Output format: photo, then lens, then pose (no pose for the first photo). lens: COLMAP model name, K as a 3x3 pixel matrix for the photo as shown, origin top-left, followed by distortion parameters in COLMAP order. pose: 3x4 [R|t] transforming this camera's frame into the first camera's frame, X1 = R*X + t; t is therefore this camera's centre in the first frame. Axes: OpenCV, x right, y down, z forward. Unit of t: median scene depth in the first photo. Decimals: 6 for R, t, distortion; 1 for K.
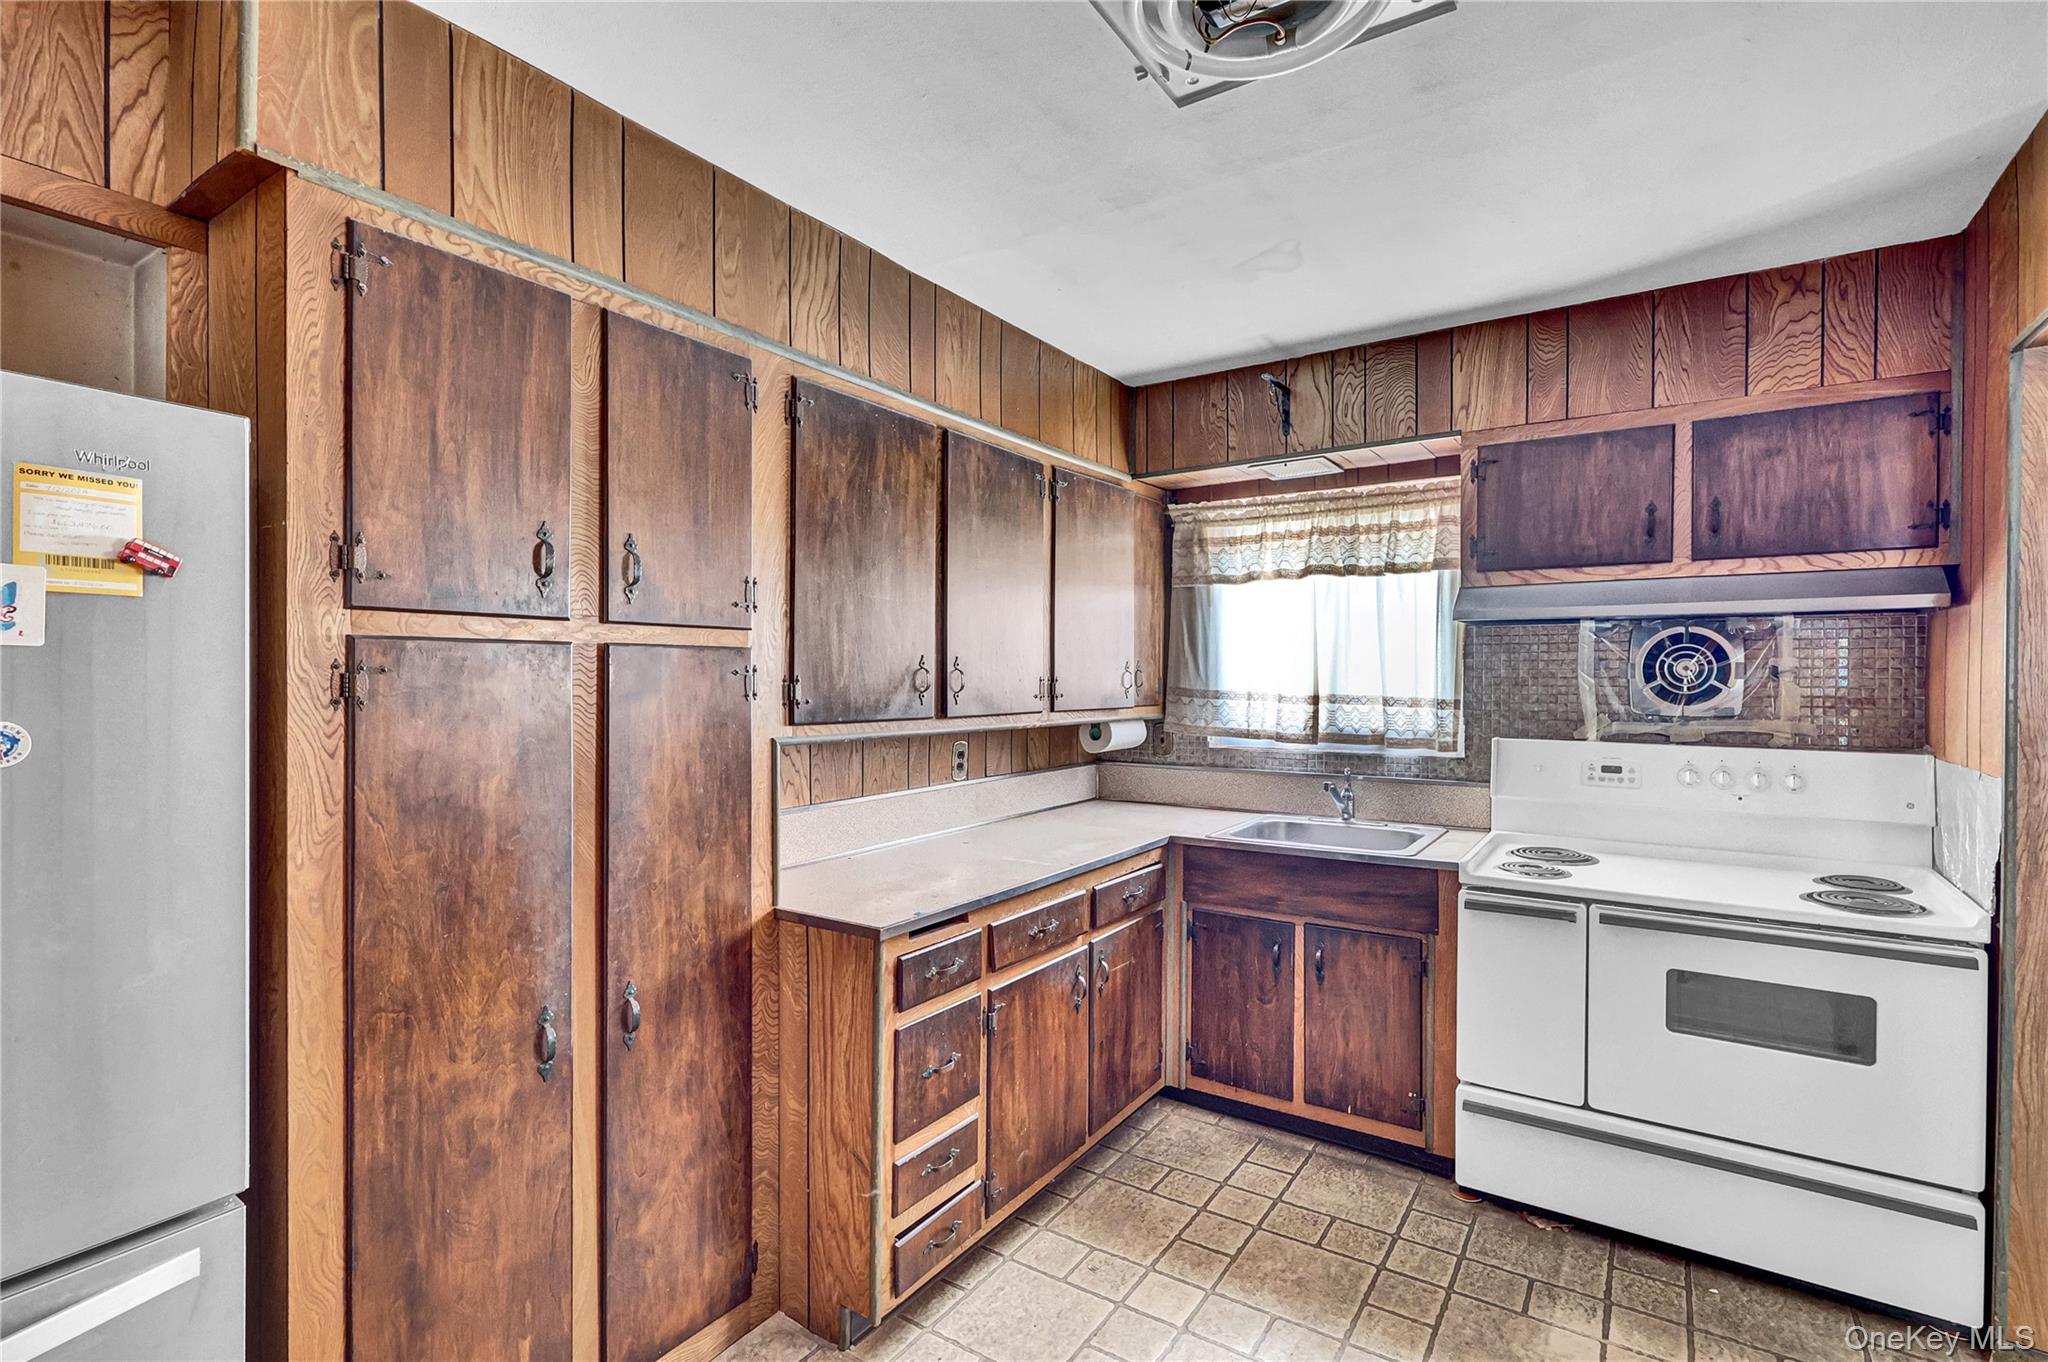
lens RADIAL K [[965.3, 0, 1024.0], [0, 965.3, 681.0], [0, 0, 1]] dist [-0.001319, 0.000232]
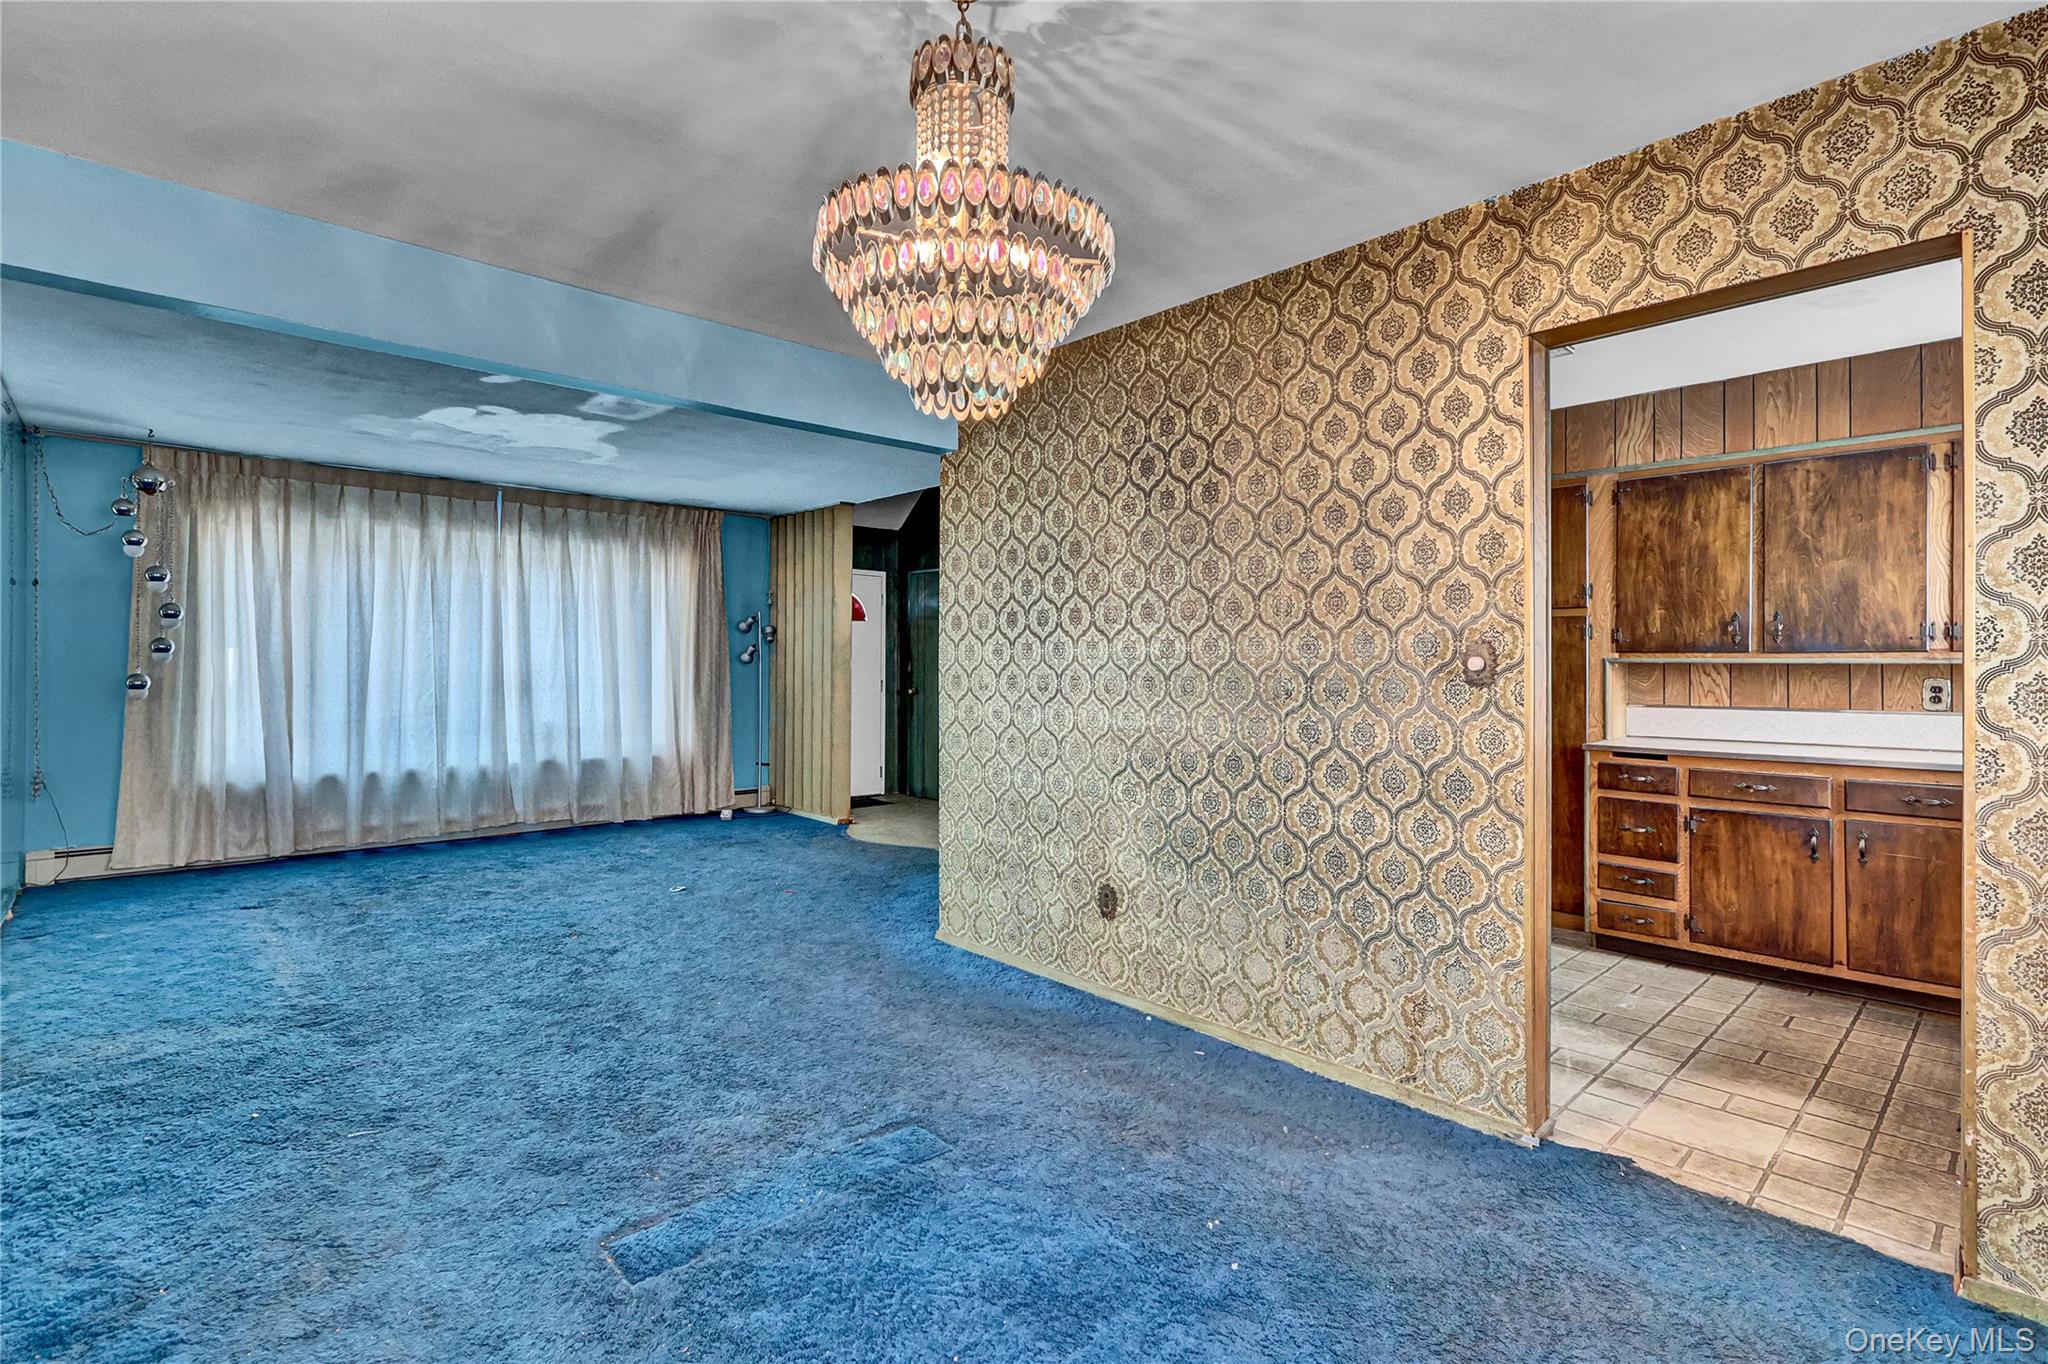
lens RADIAL K [[956.1, 0, 1024.9], [0, 956.1, 668.5], [0, 0, 1]] dist [0.000457, -0.000366]
pose [[-0.232825, -0.003791, -0.972511, 1.622652], [-0.013269, 0.999912, -0.000721, 0.079175], [0.972428, 0.012736, -0.232855, 0.210489]]
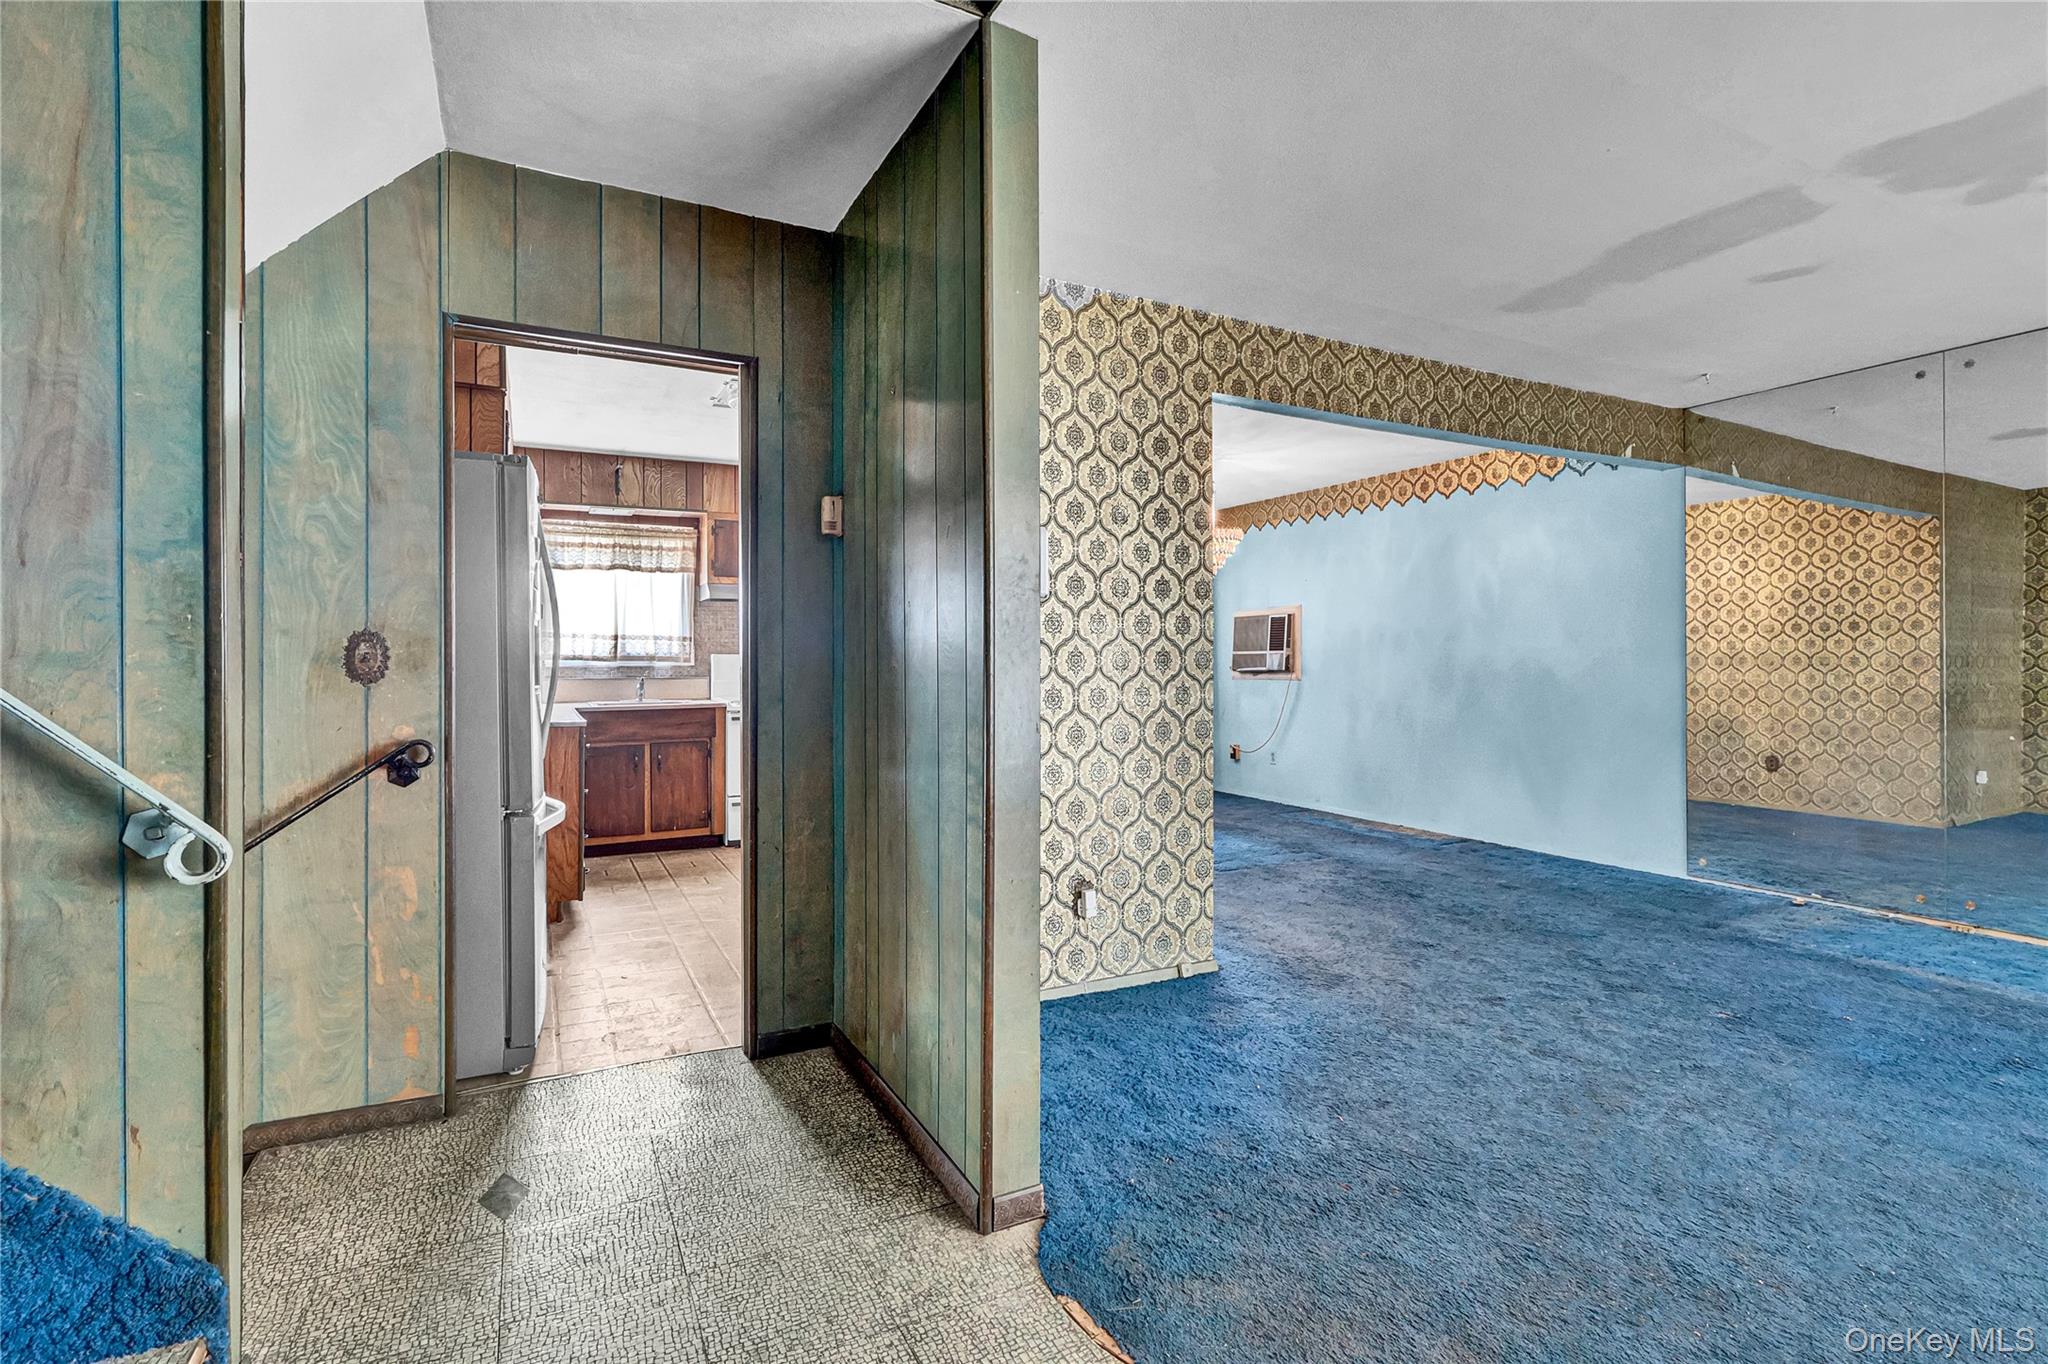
lens RADIAL K [[956.1, 0, 1024.9], [0, 956.1, 668.5], [0, 0, 1]] dist [0.000457, -0.000366]
pose [[0.484405, -0.010875, 0.874776, -1.101929], [0.007621, 0.999937, 0.008210, 0.084222], [-0.874811, 0.002690, 0.484457, -0.672517]]
